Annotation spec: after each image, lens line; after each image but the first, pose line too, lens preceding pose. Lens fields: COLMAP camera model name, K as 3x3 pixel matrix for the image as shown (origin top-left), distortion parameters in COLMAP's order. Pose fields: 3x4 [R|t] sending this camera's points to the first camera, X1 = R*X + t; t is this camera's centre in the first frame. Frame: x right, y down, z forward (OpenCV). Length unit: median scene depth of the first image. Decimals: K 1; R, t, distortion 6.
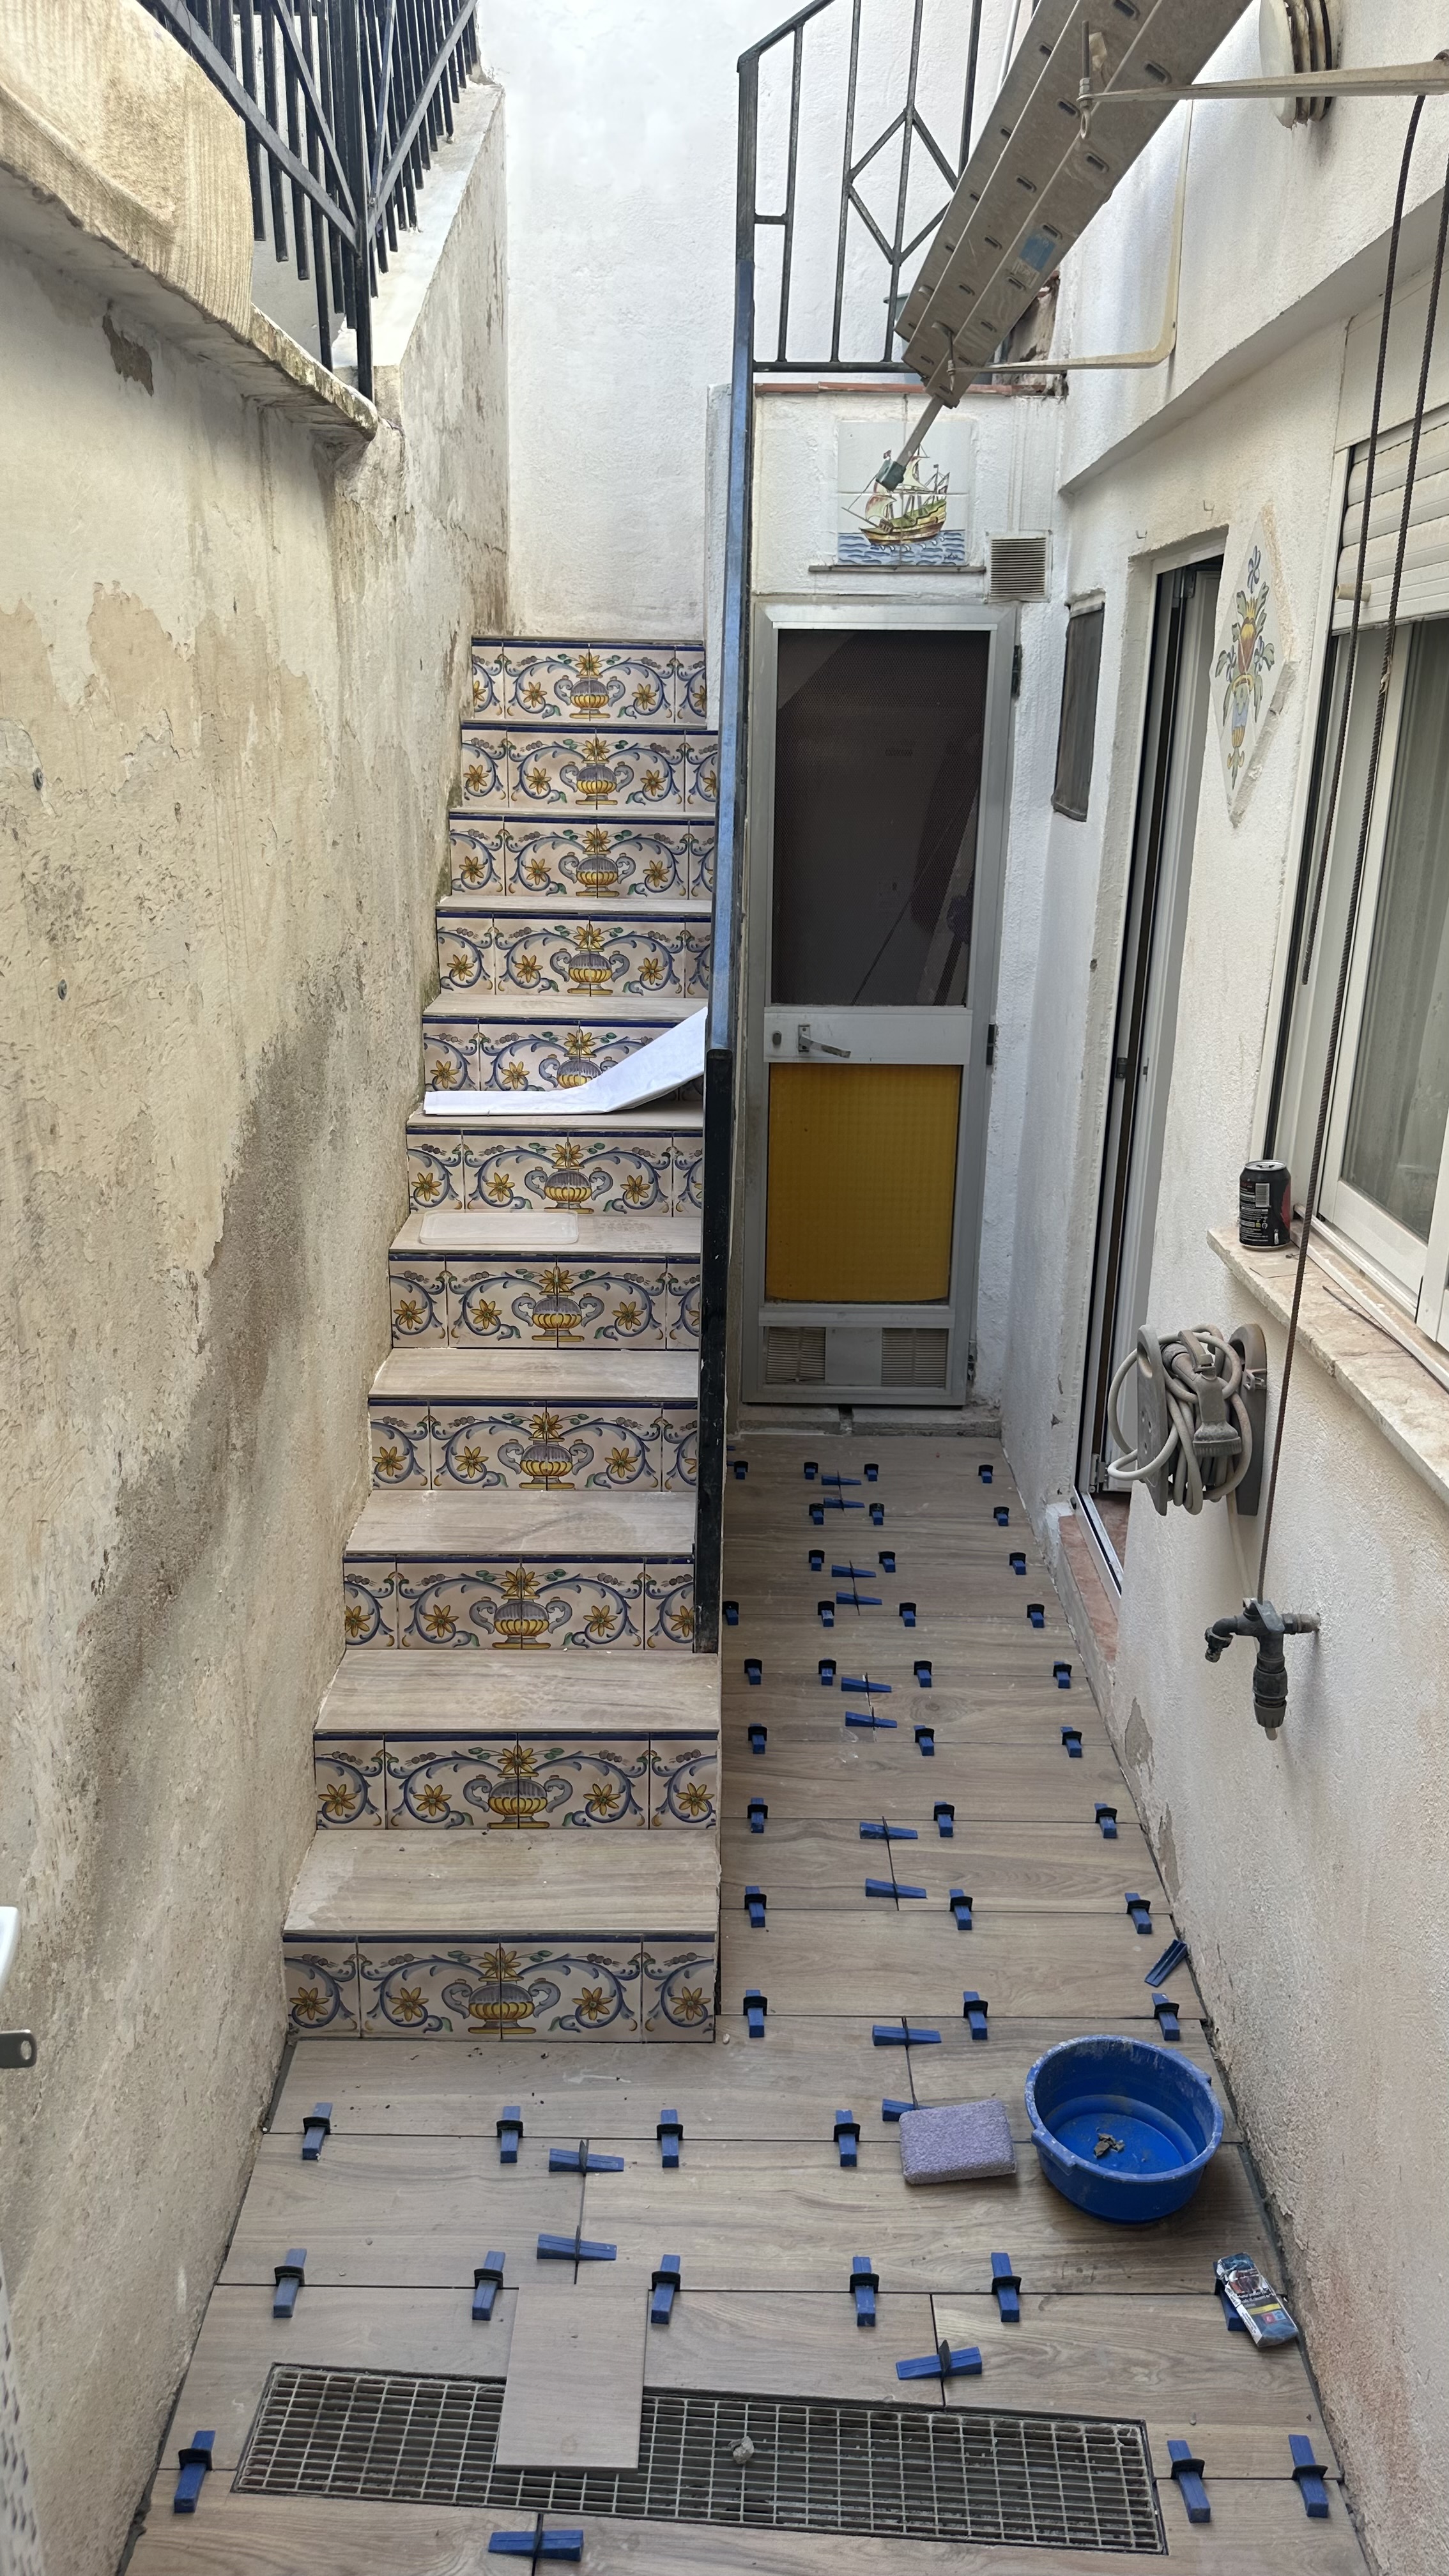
lens RADIAL K [[1934.2, 0, 724.5], [0, 1934.2, 1288.0], [0, 0, 1]] dist [0.160132, -0.268607]
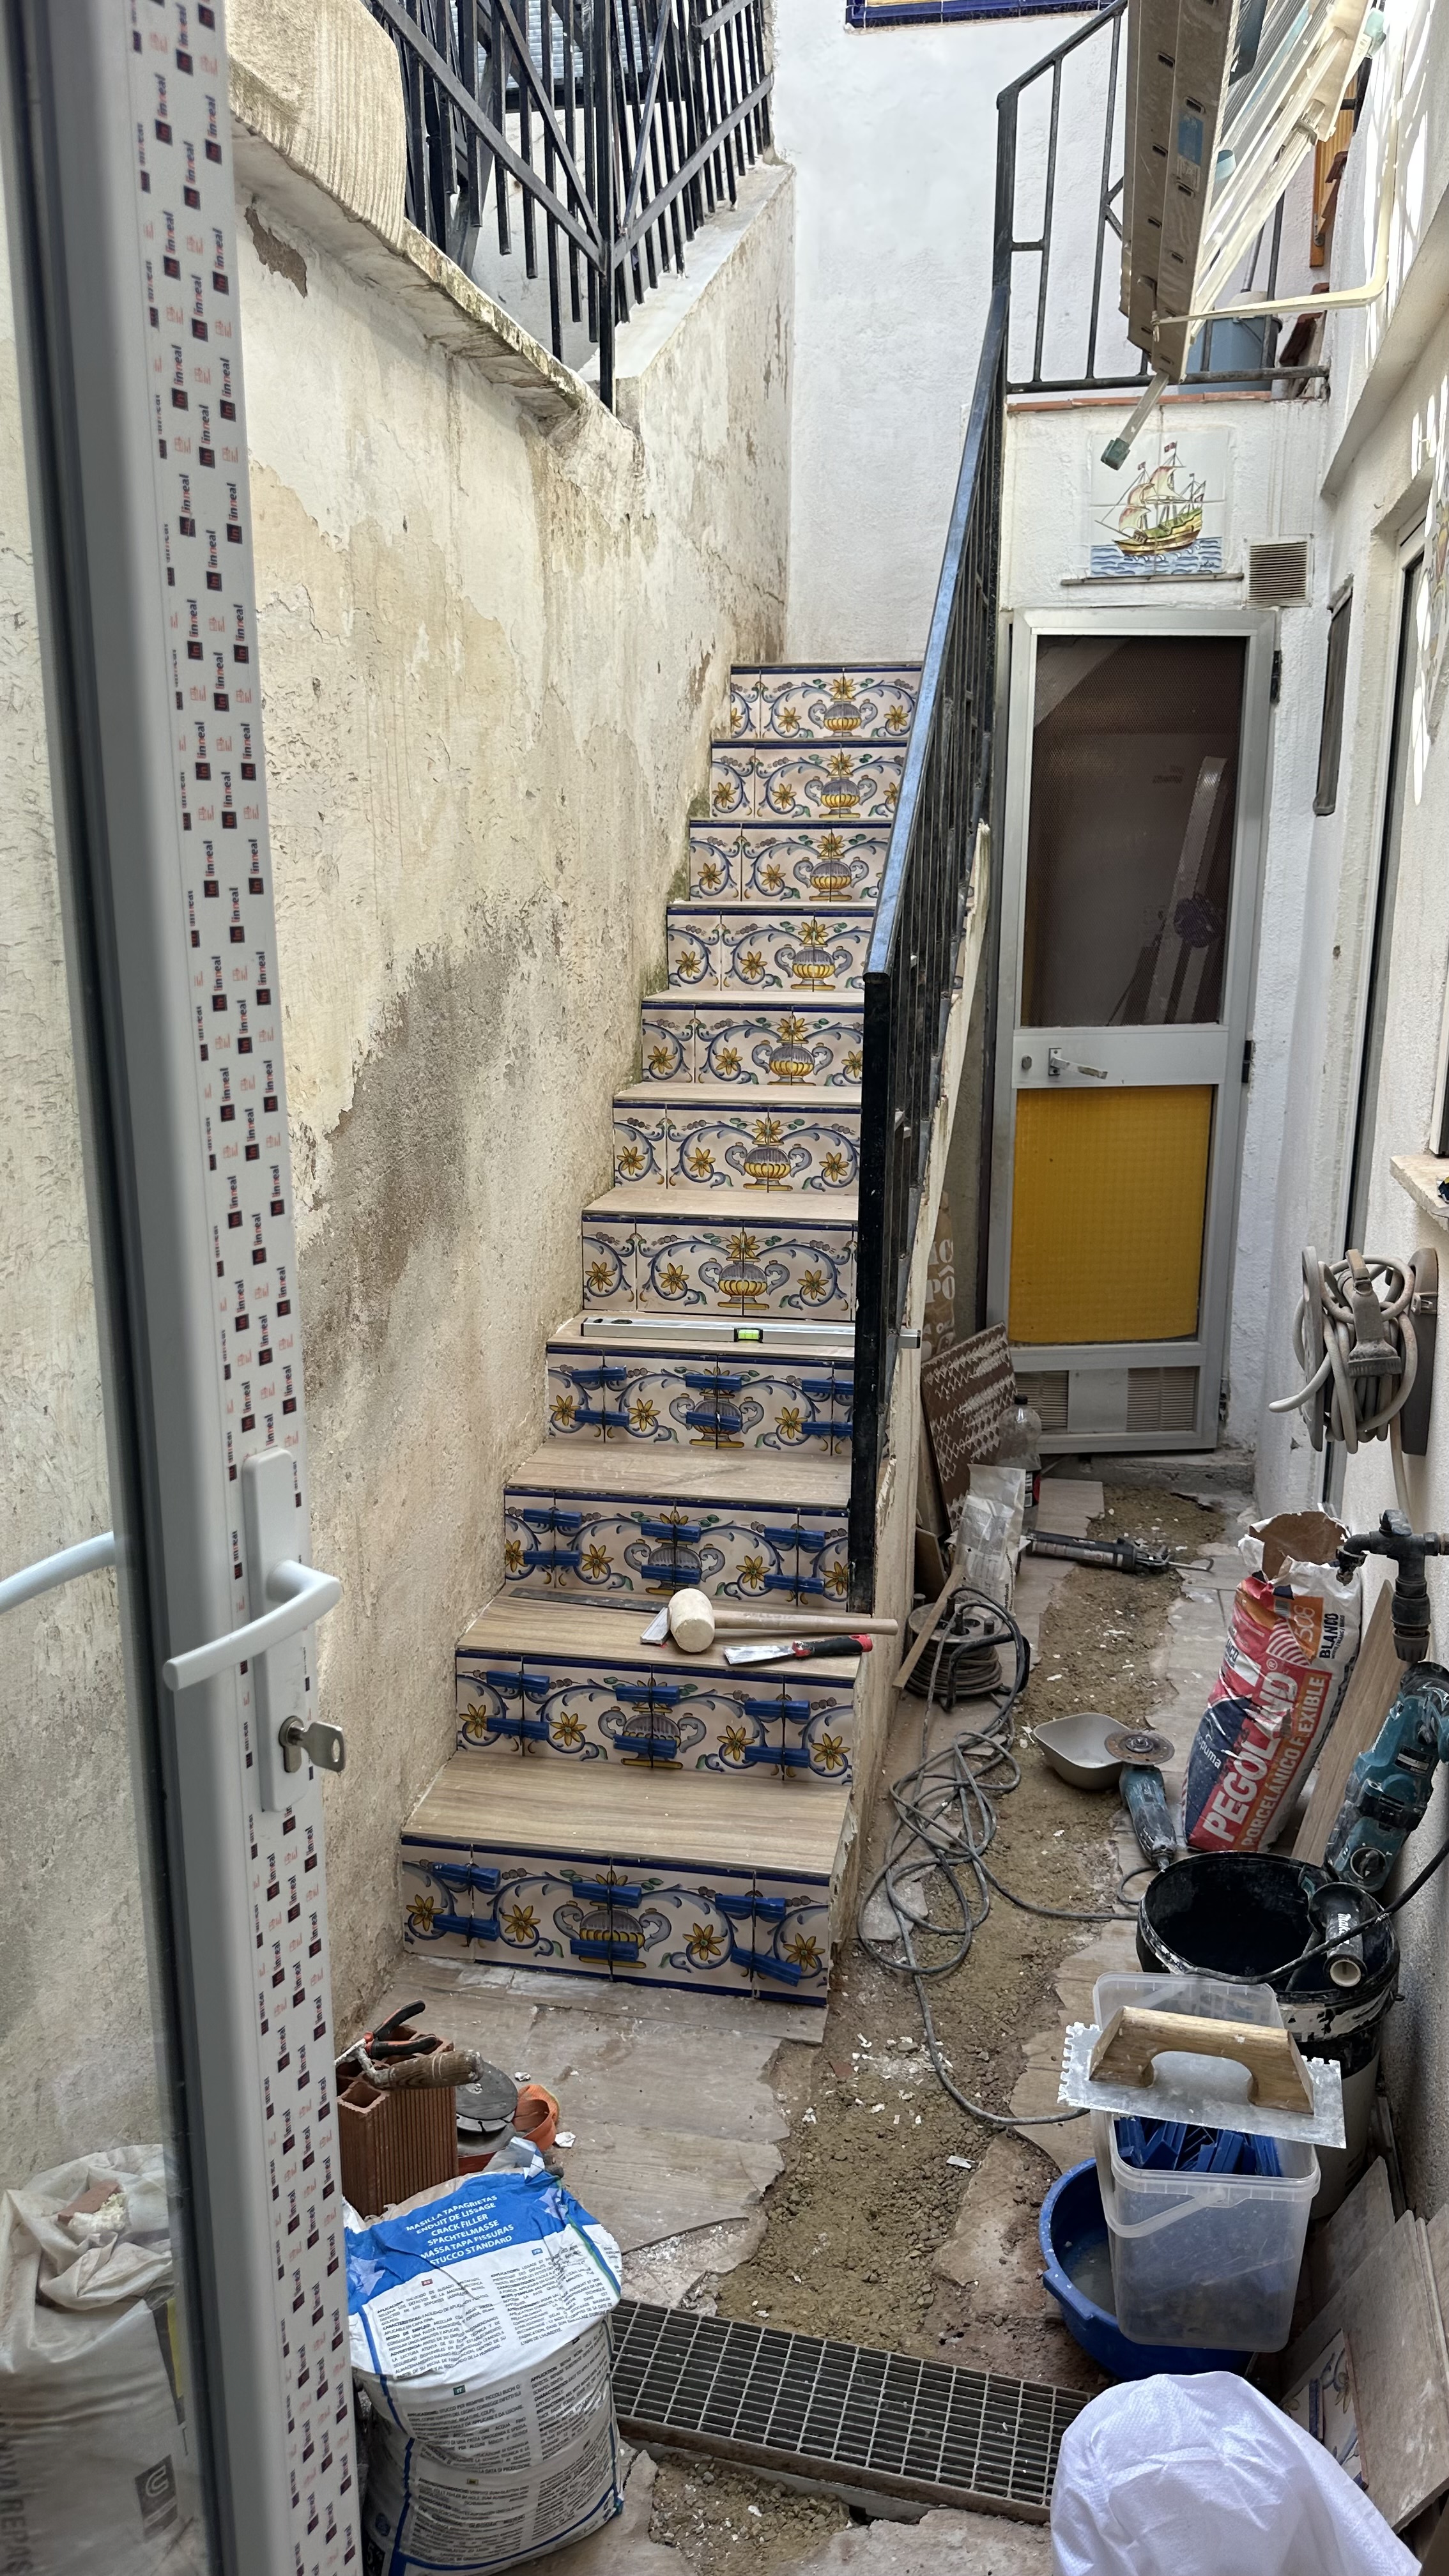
lens RADIAL K [[1934.2, 0, 724.5], [0, 1934.2, 1288.0], [0, 0, 1]] dist [0.160132, -0.268607]
pose [[0.980413, 0.031466, -0.194421, 0.093882], [-0.048444, 0.995355, -0.083196, 0.096238], [0.190900, 0.090985, 0.977384, 0.022946]]
